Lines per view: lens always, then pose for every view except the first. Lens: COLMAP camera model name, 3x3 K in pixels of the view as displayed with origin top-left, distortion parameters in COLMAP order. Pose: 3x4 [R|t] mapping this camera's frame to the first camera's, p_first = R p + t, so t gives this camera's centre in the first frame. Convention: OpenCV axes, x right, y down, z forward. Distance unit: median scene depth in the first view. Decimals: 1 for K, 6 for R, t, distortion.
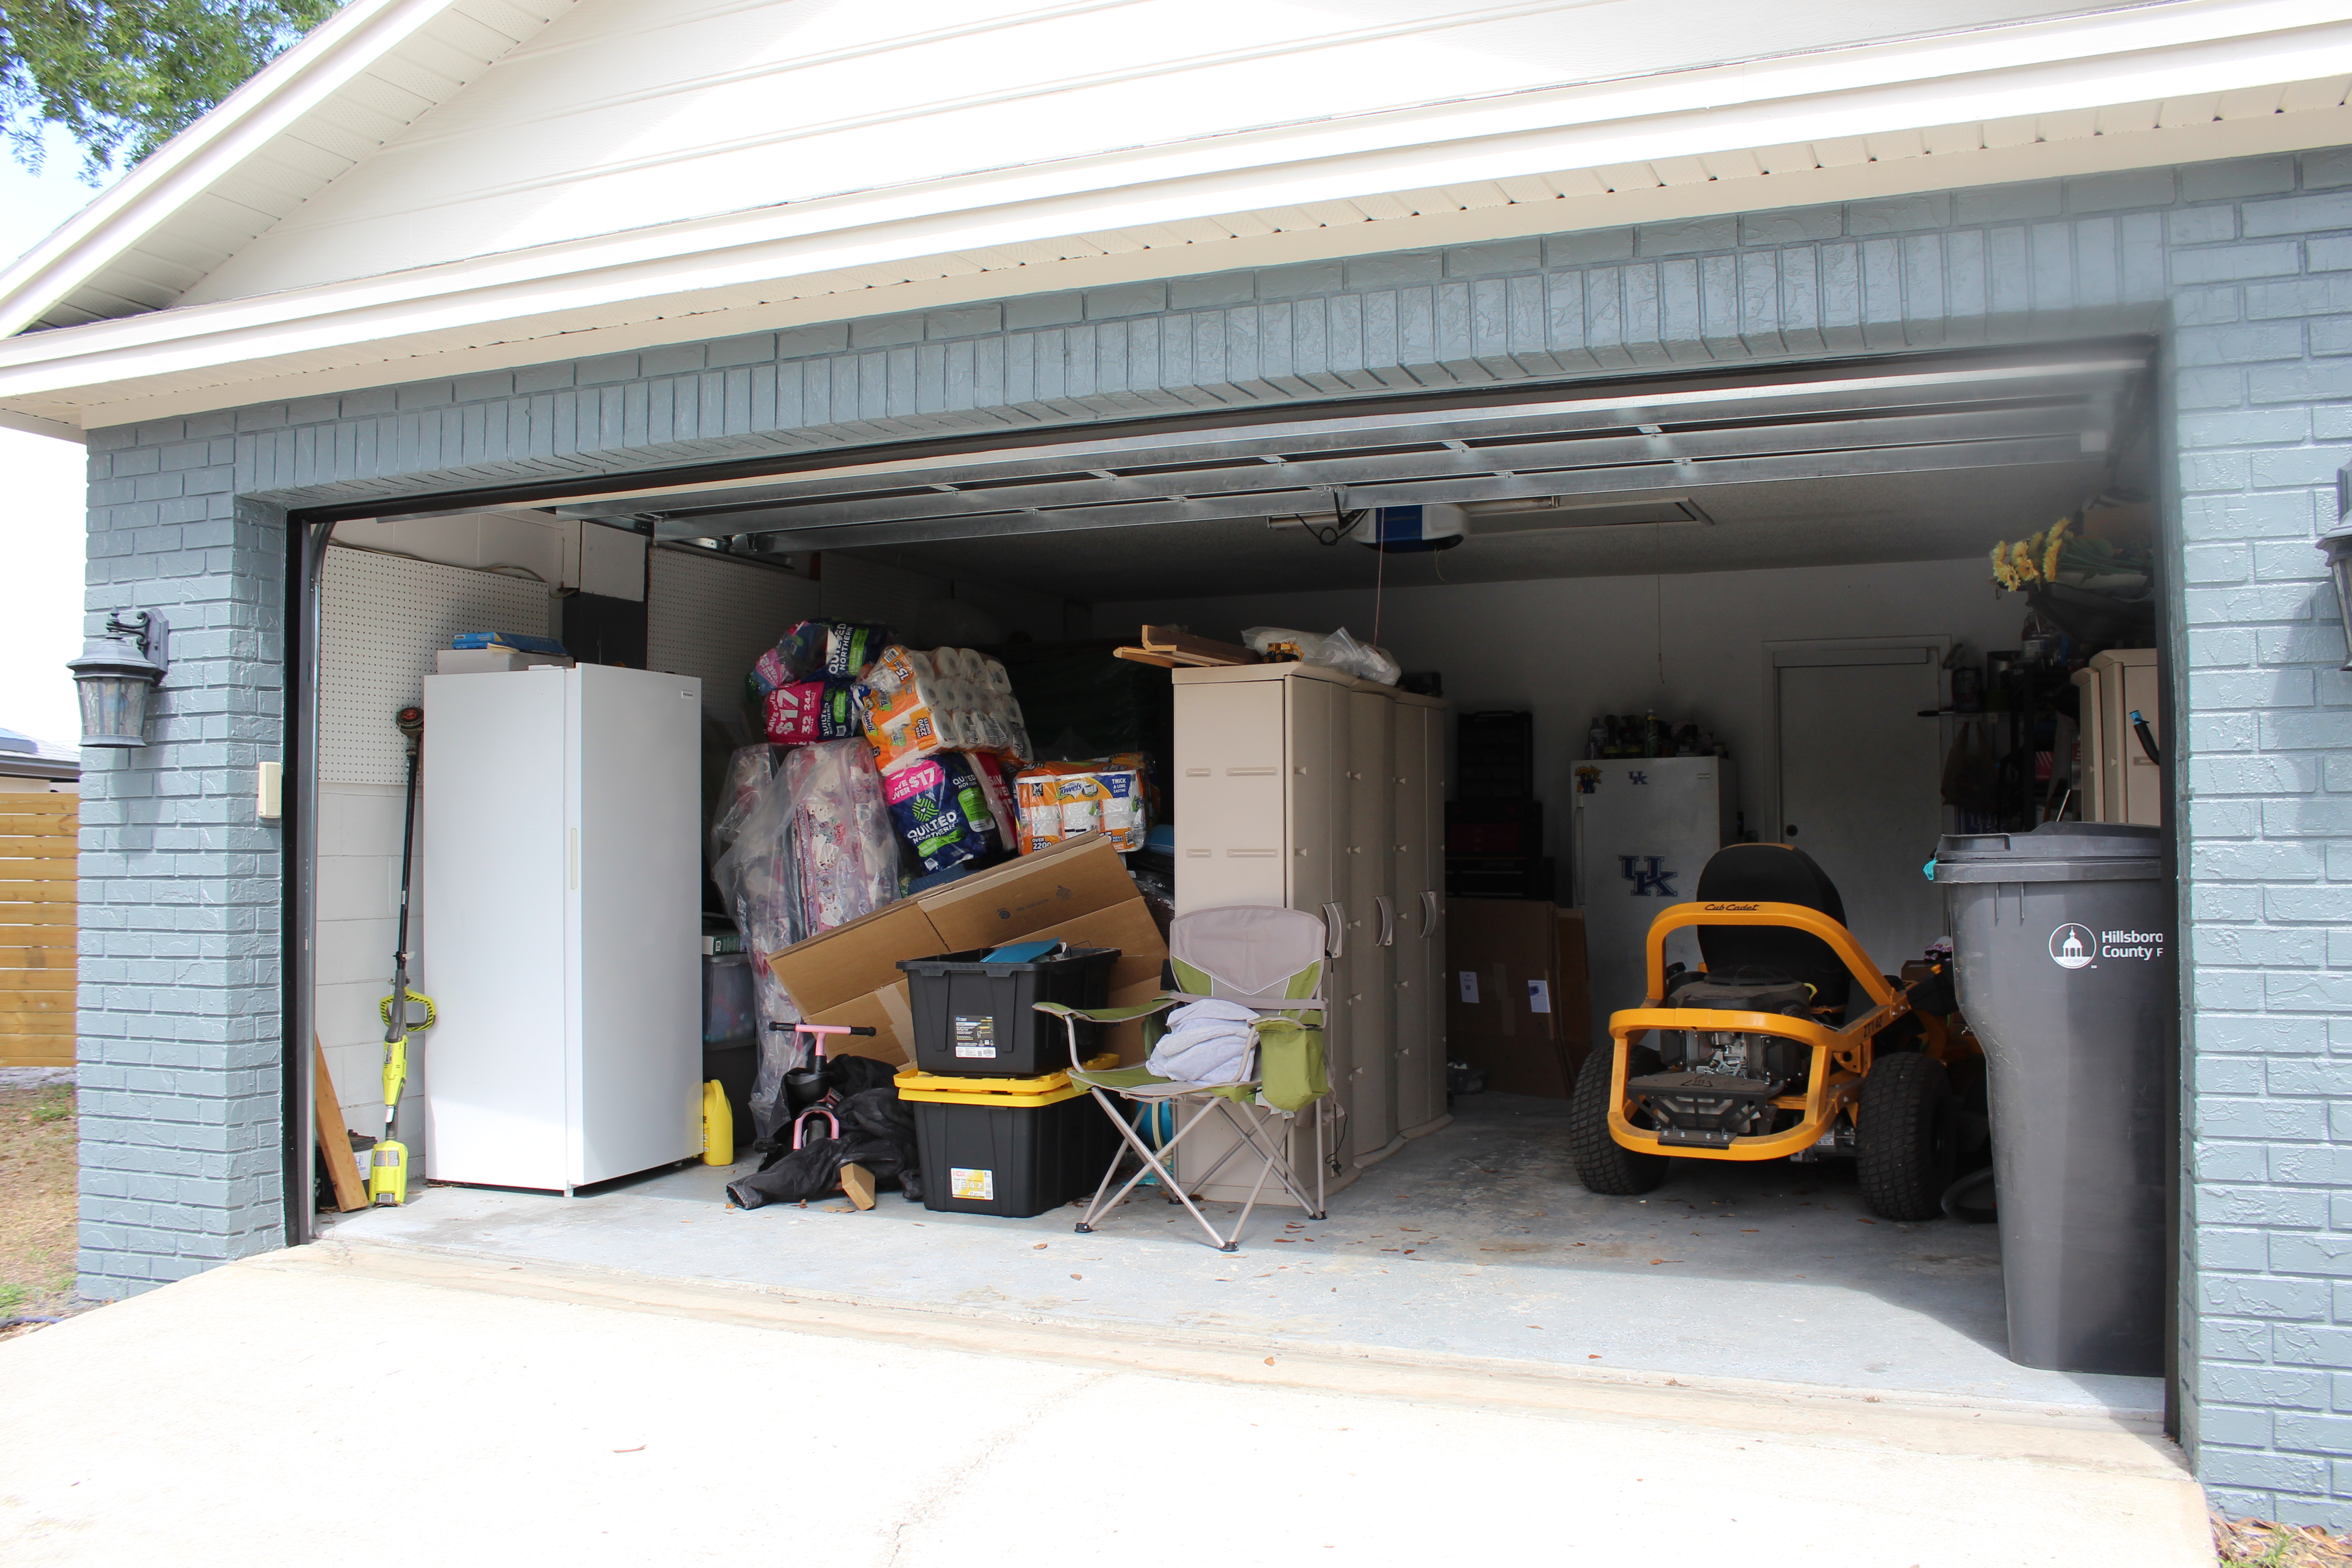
lens RADIAL K [[1993.1, 0, 1178.3], [0, 1993.1, 779.1], [0, 0, 1]] dist [-0.164341, 0.152563]
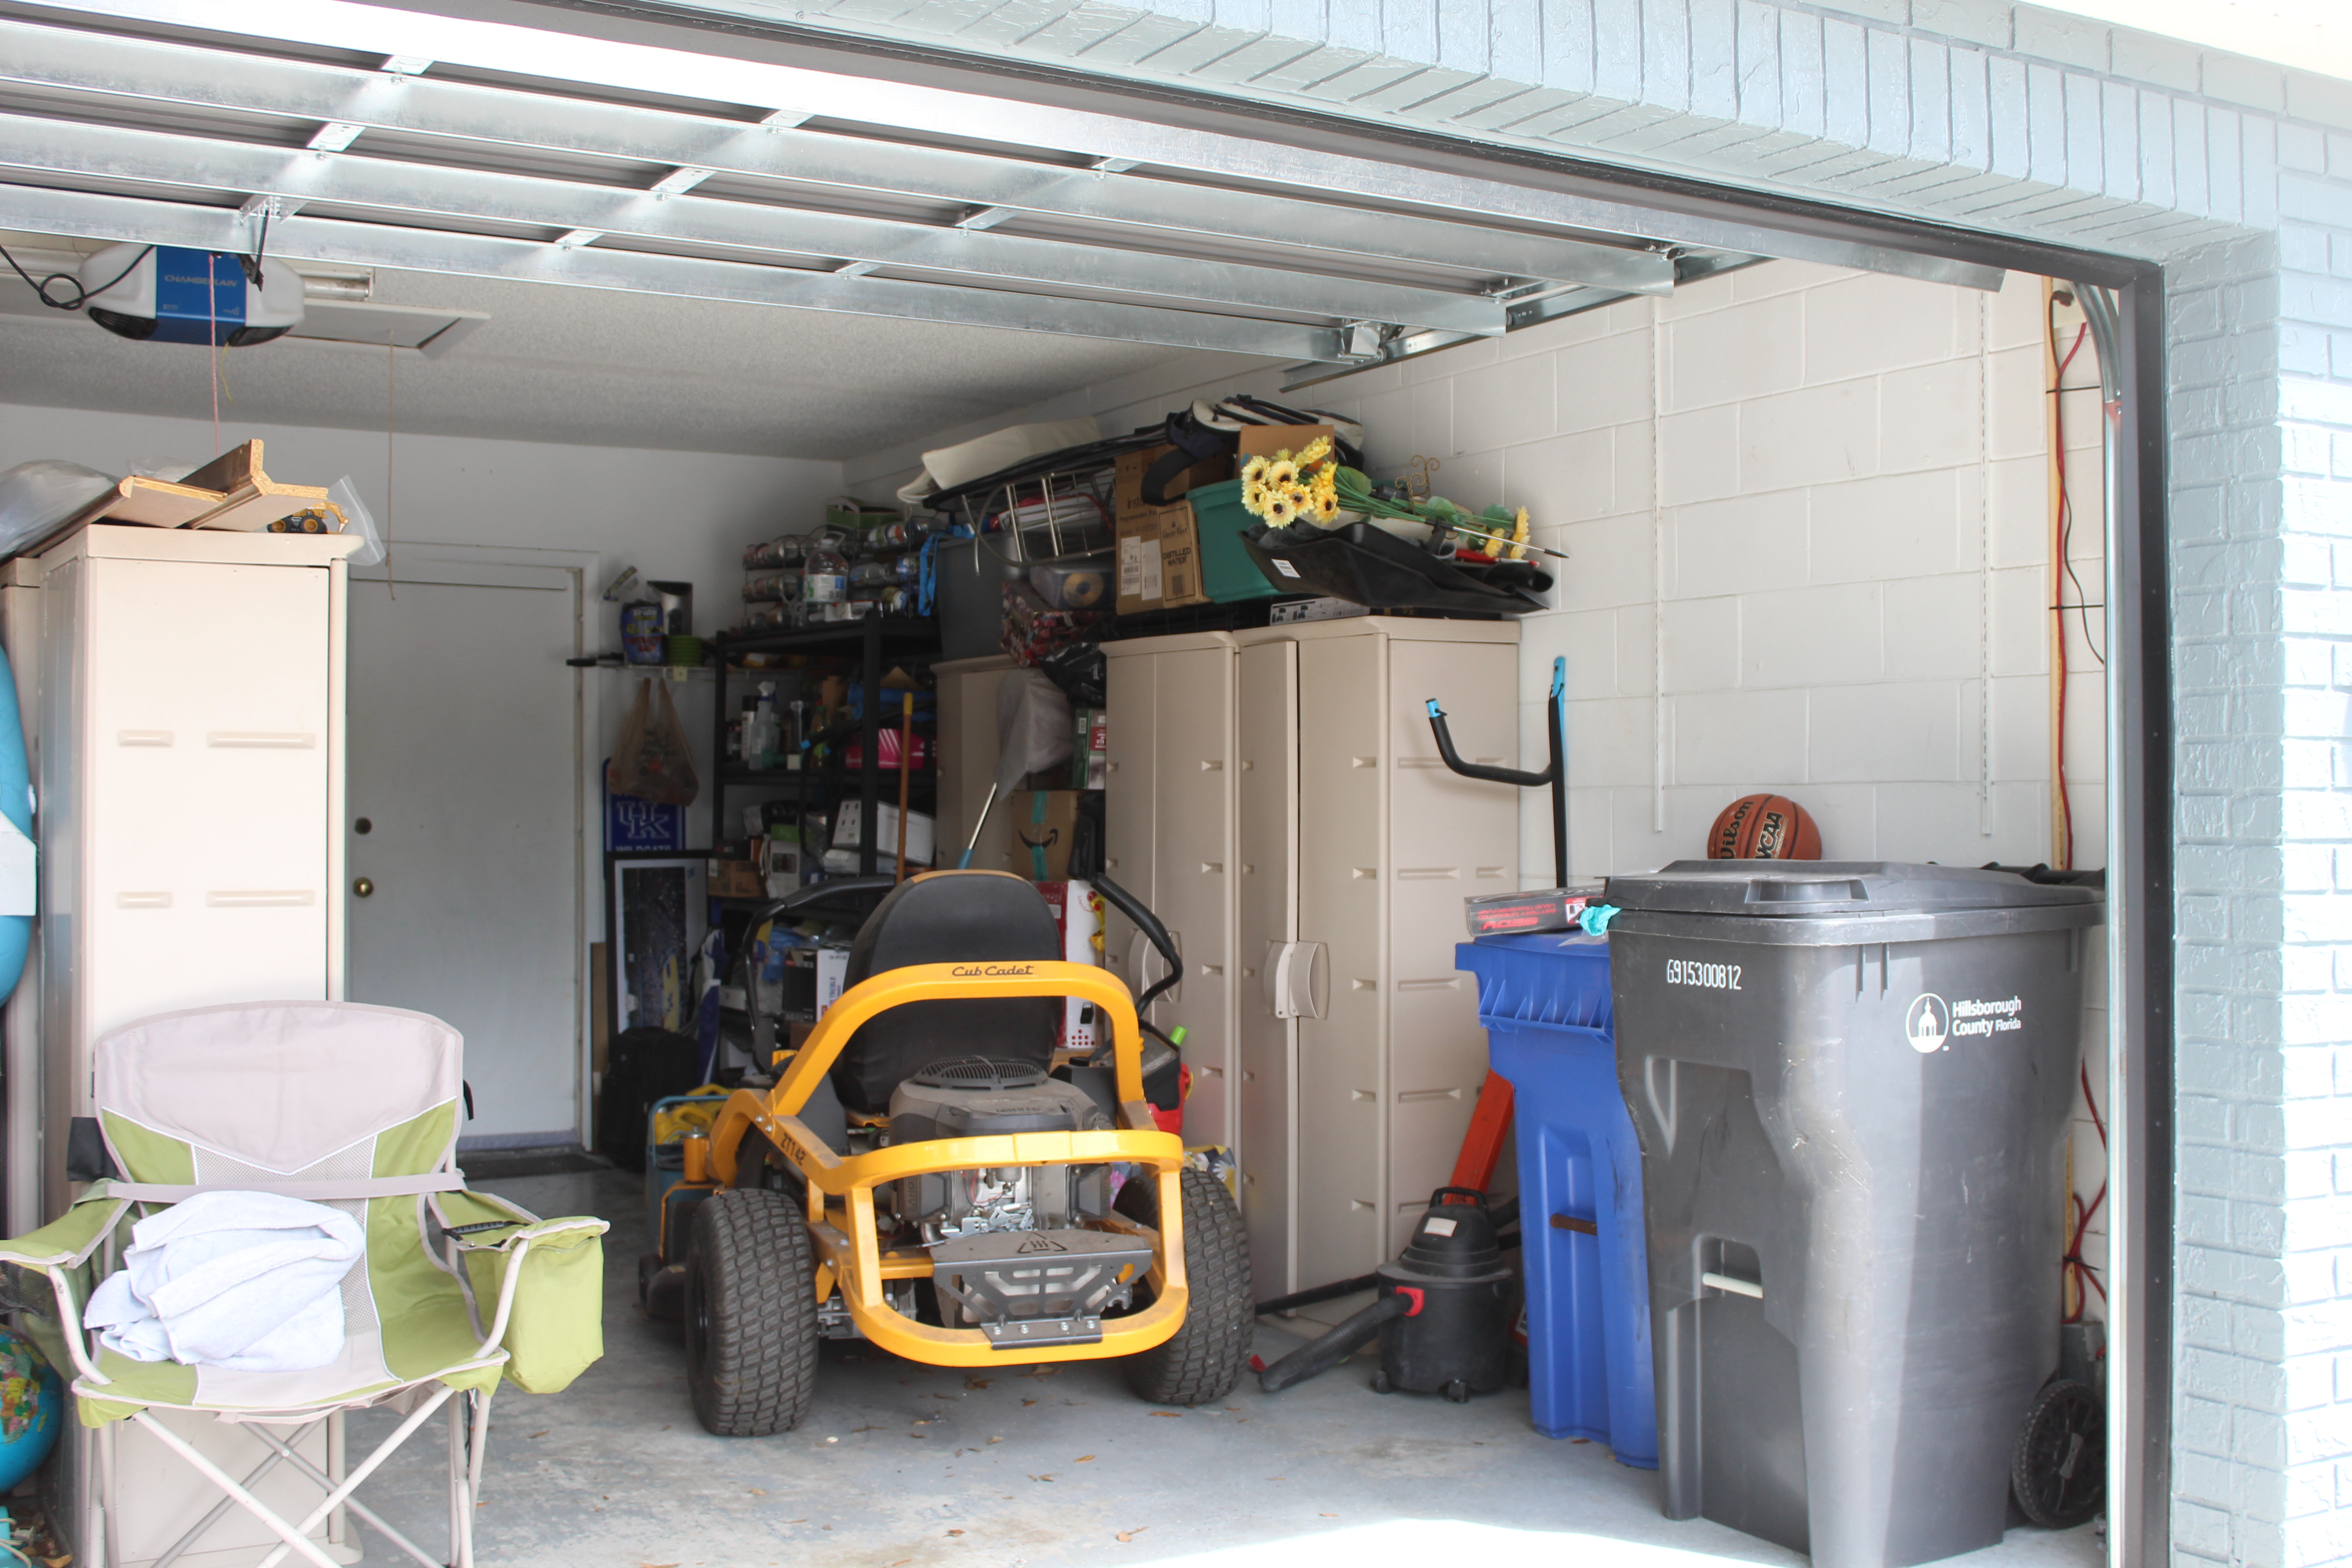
lens RADIAL K [[2555.5, 0, 1176.1], [0, 2555.5, 786.4], [0, 0, 1]] dist [-0.107941, 0.000000]
pose [[0.589900, 0.012252, 0.807383, -0.381636], [-0.031530, 0.999472, 0.007869, -0.004824], [-0.806860, -0.030099, 0.589975, 0.467780]]
